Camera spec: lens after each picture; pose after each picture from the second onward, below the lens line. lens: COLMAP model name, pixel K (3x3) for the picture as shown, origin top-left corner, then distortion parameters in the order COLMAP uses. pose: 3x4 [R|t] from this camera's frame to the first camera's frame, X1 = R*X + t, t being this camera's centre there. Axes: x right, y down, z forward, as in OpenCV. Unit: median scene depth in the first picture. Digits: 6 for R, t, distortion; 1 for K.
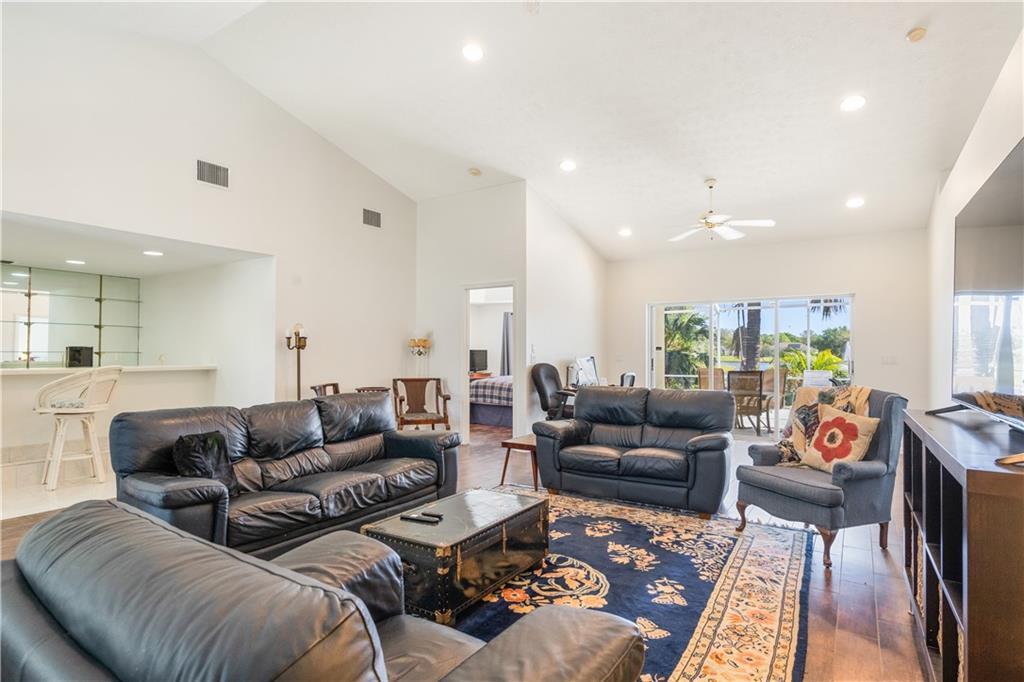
lens RADIAL K [[536.5, 0, 510.4], [0, 536.5, 345.8], [0, 0, 1]] dist [-0.001042, 0.000409]
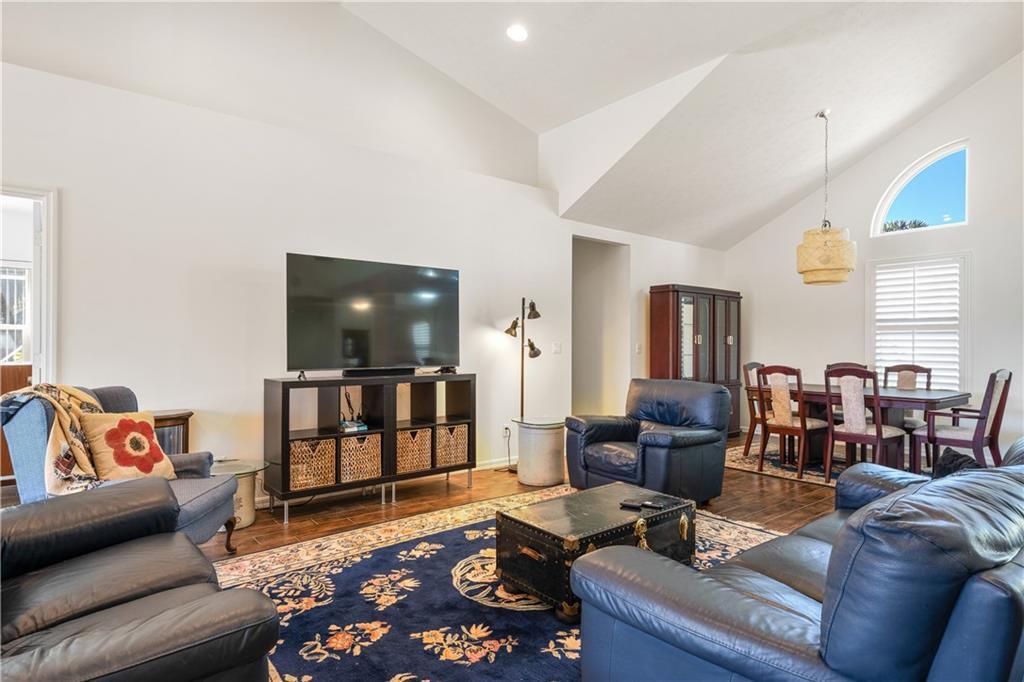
lens RADIAL K [[554.1, 0, 510.6], [0, 554.1, 346.4], [0, 0, 1]] dist [0.004606, 0.001438]
pose [[-0.953332, 0.001116, 0.301922, -0.218494], [-0.002919, 0.999912, -0.012910, 0.037143], [-0.301910, -0.013189, -0.953245, 1.853833]]
